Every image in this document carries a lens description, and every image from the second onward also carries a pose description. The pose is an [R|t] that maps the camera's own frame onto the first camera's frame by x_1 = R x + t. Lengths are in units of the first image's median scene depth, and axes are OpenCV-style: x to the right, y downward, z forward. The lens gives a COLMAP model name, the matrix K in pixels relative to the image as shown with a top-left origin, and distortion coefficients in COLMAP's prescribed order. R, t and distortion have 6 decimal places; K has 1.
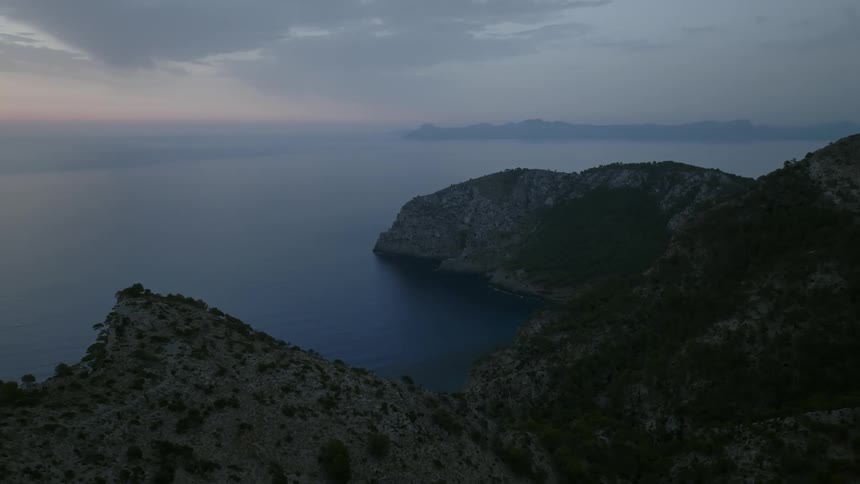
lens RADIAL K [[608.8, 0, 431.6], [0, 608.8, 243.8], [0, 0, 1]] dist [-0.004550, 0.007770]
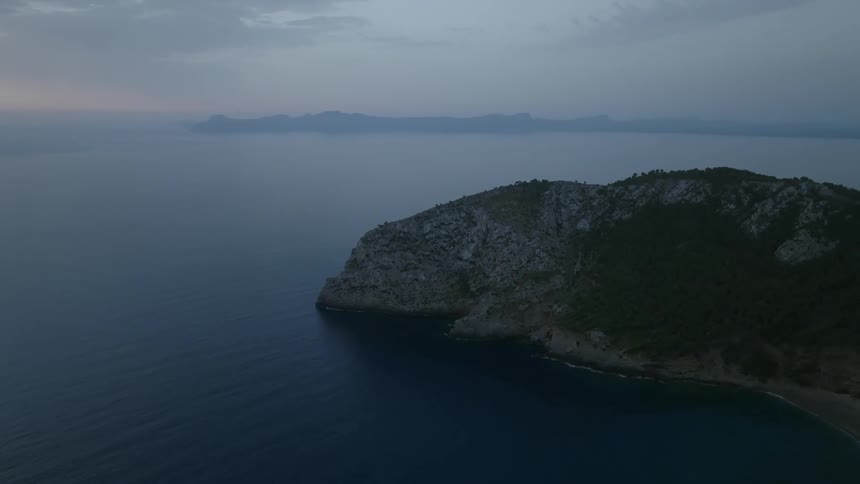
lens RADIAL K [[608.8, 0, 427.3], [0, 608.8, 240.5], [0, 0, 1]] dist [-0.004550, 0.007770]
pose [[0.941176, -0.061705, 0.332235, -0.227358], [0.058969, 0.998092, 0.018322, -0.074089], [-0.332732, 0.002348, 0.943019, 0.364273]]
